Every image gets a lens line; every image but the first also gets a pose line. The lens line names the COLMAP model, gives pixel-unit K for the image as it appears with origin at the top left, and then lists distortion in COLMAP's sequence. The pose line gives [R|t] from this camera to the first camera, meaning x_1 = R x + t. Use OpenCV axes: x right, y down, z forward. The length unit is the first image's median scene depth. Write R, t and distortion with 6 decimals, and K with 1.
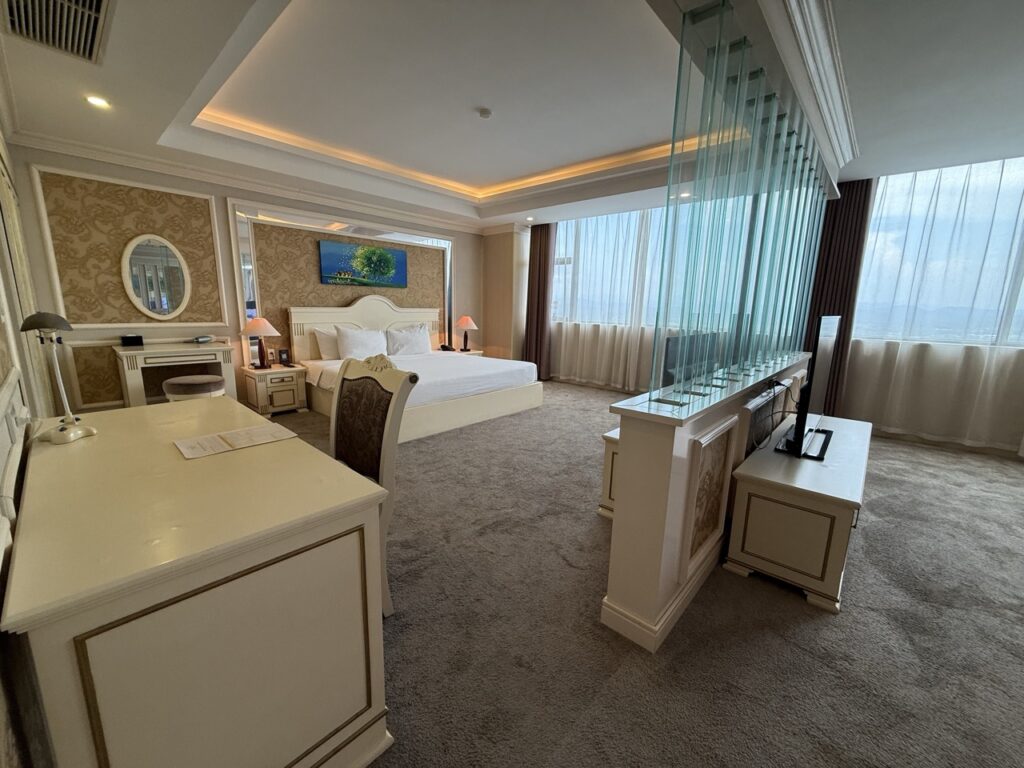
lens RADIAL K [[410.6, 0, 510.4], [0, 410.6, 384.3], [0, 0, 1]] dist [0.000459, 0.000003]
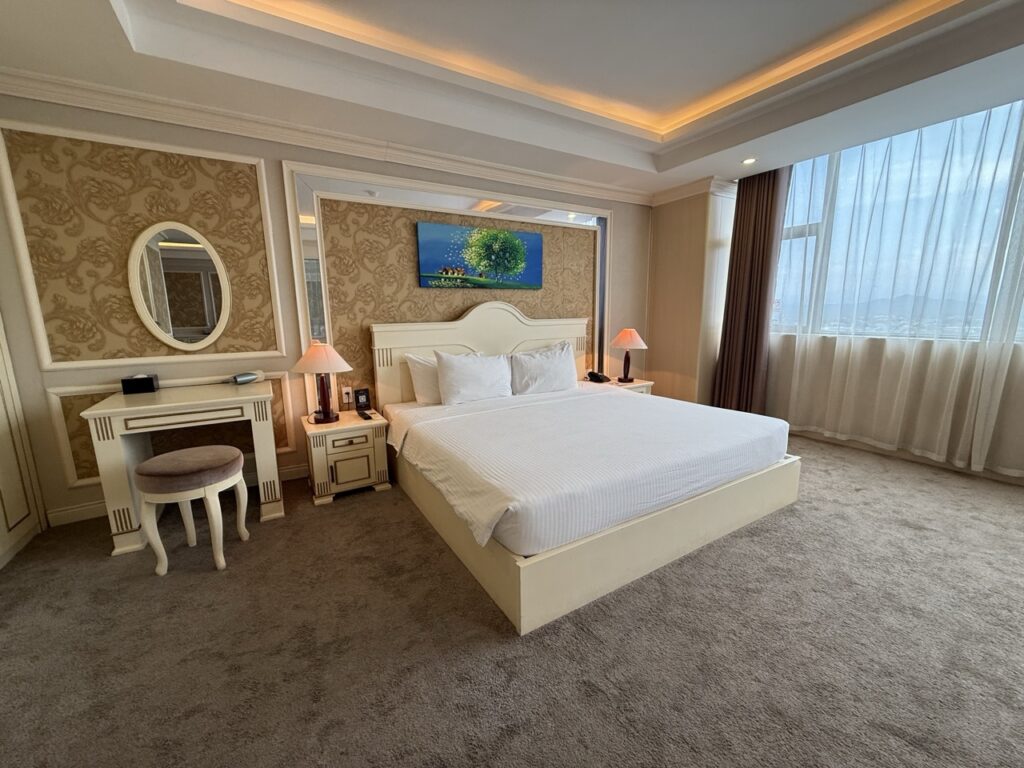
lens RADIAL K [[410.6, 0, 510.6], [0, 410.6, 386.1], [0, 0, 1]] dist [0.000459, 0.000003]
pose [[0.958088, 0.018018, -0.285907, -0.131059], [-0.020477, 0.999775, -0.005613, -0.088379], [0.285742, 0.011232, 0.958241, 0.425965]]
